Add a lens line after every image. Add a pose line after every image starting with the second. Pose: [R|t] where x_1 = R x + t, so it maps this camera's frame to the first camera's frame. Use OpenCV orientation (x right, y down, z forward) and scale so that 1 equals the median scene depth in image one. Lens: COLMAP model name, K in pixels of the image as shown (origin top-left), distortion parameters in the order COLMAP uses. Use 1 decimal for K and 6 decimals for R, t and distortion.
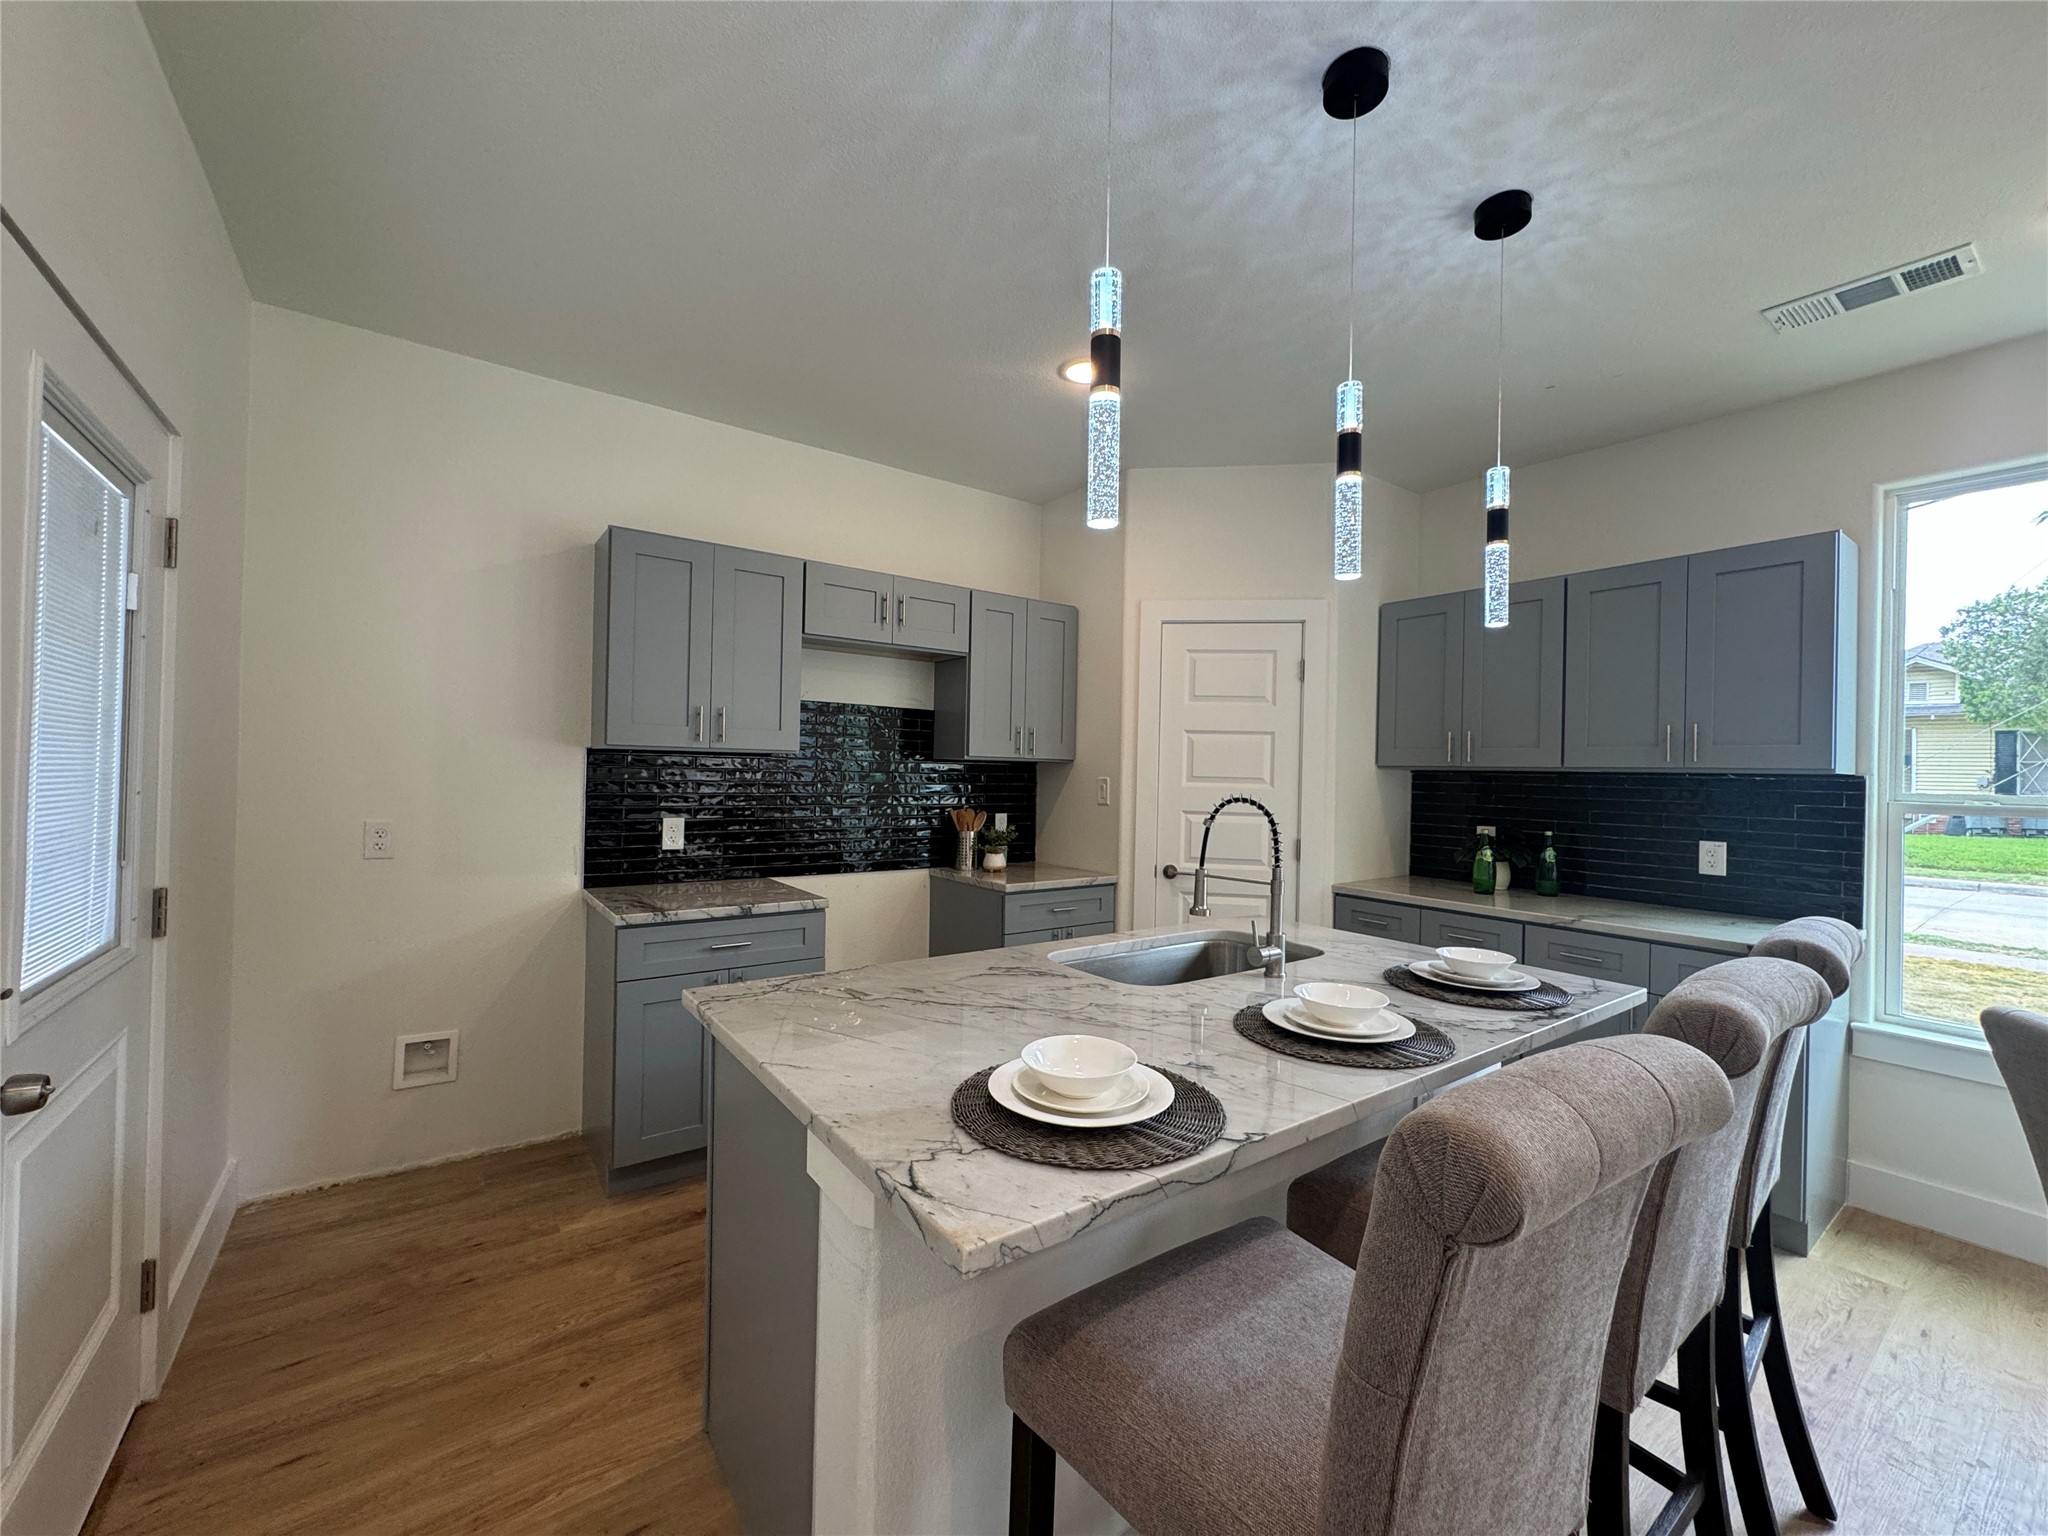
lens RADIAL K [[824.3, 0, 1024.0], [0, 824.3, 768.0], [0, 0, 1]] dist [-0.002050, -0.000148]
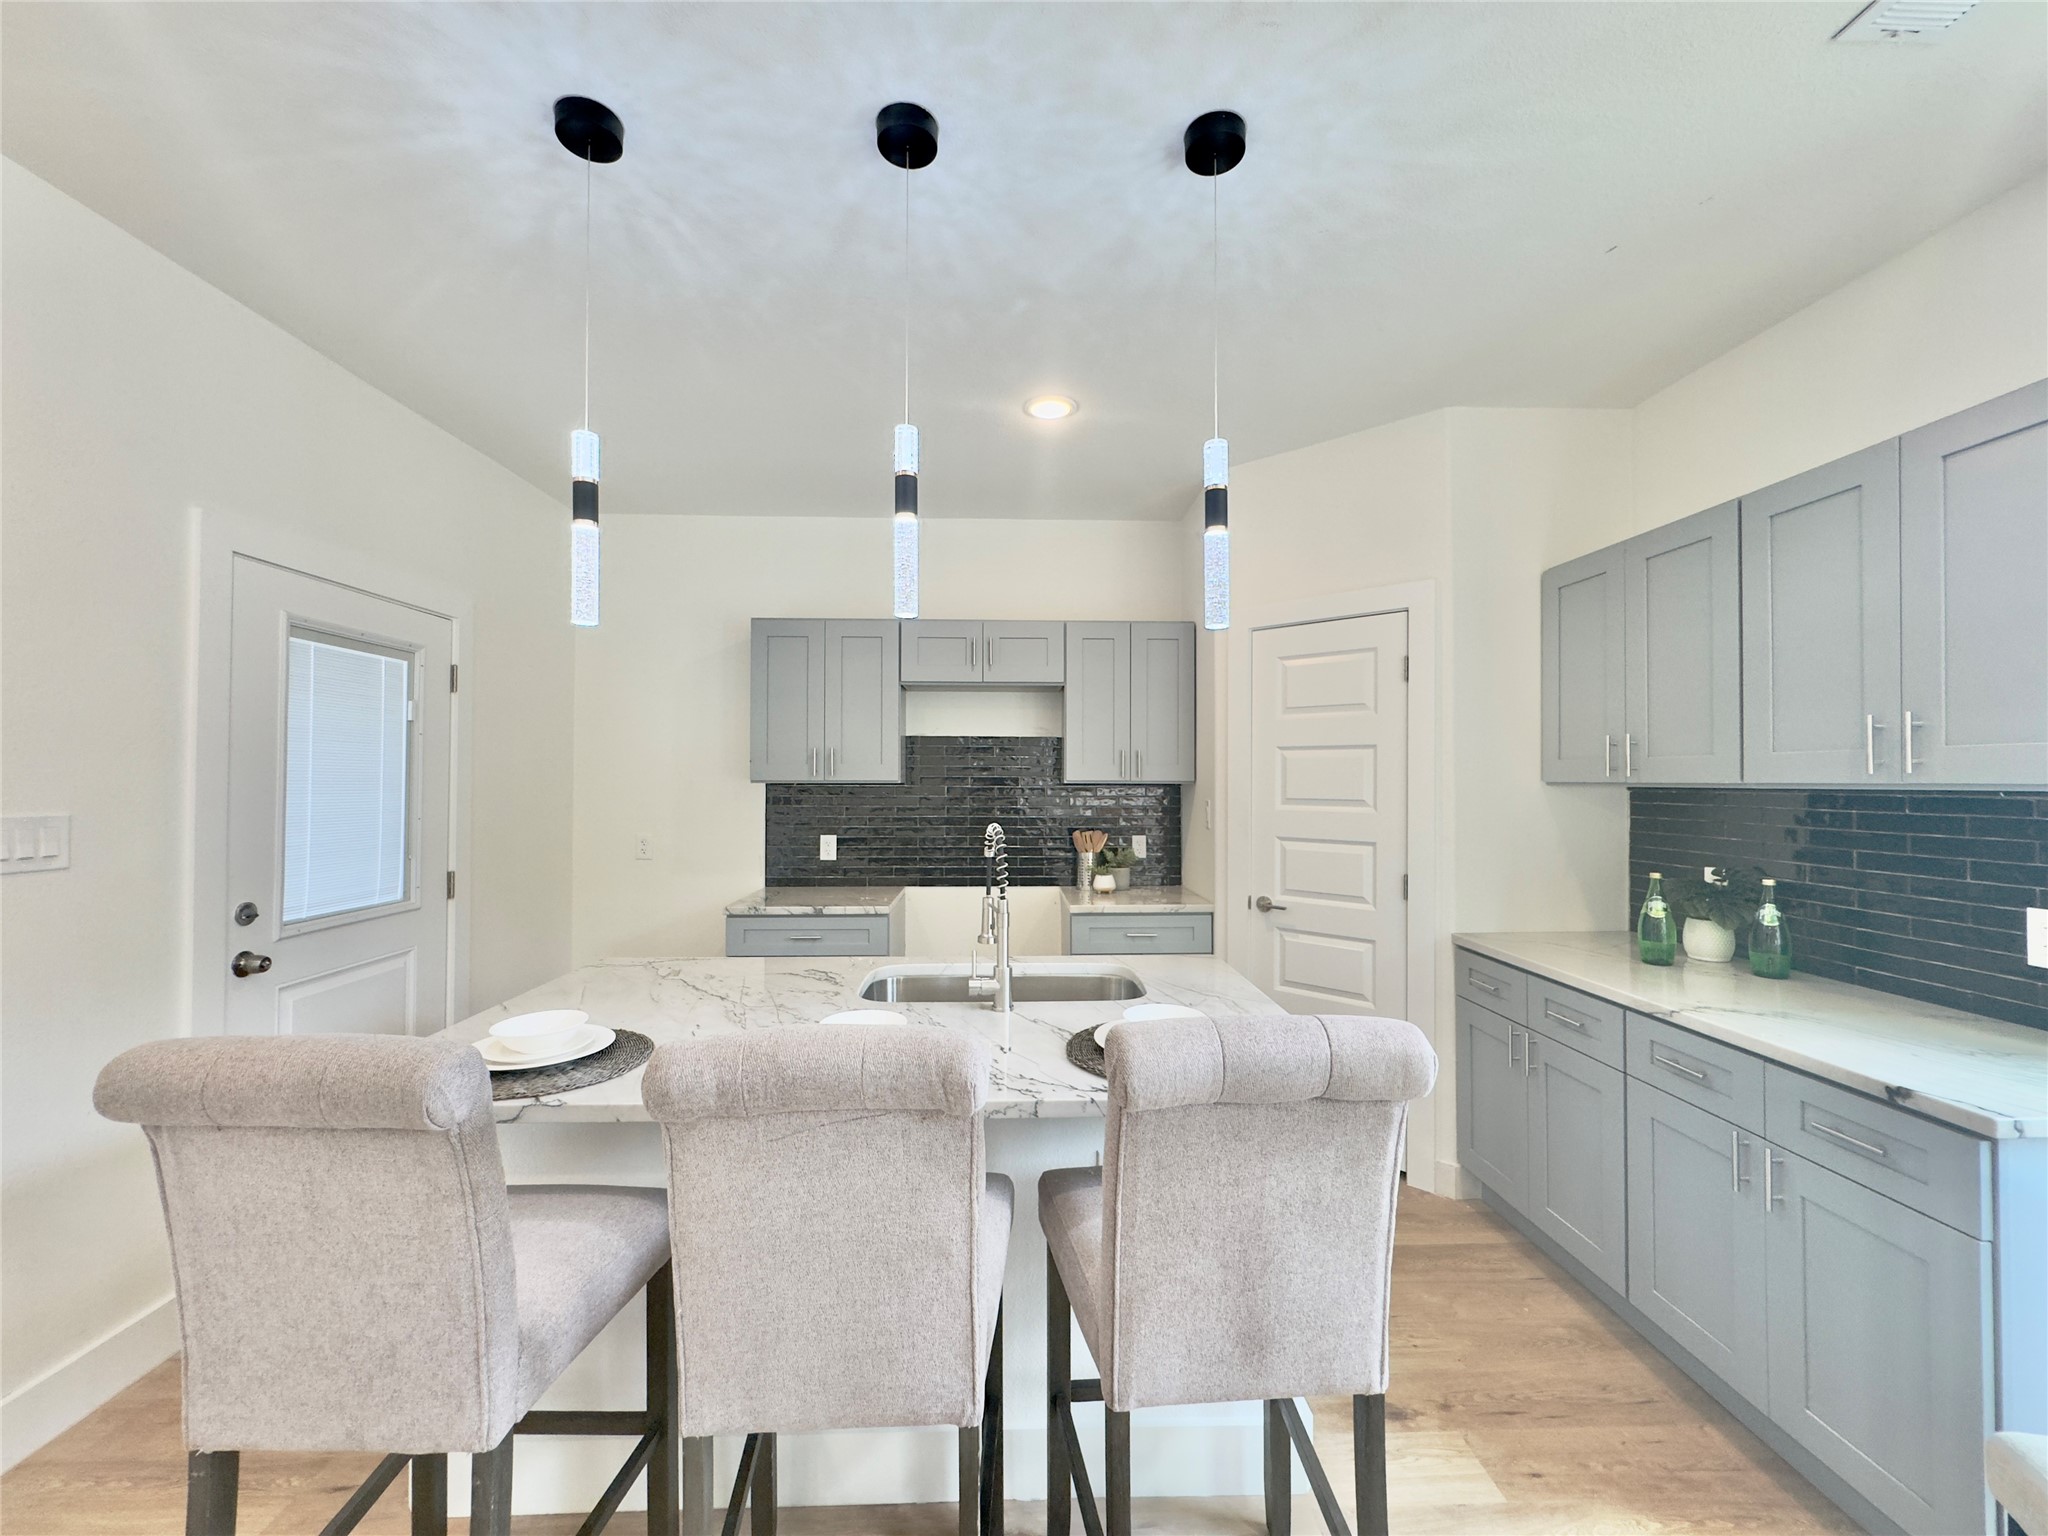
lens RADIAL K [[824.3, 0, 1024.0], [0, 824.3, 768.0], [0, 0, 1]] dist [-0.002050, -0.000148]
pose [[0.824941, -0.027814, -0.564534, 0.563537], [0.017995, 0.999575, -0.022952, -0.008604], [0.564932, 0.008775, 0.825091, 0.125836]]
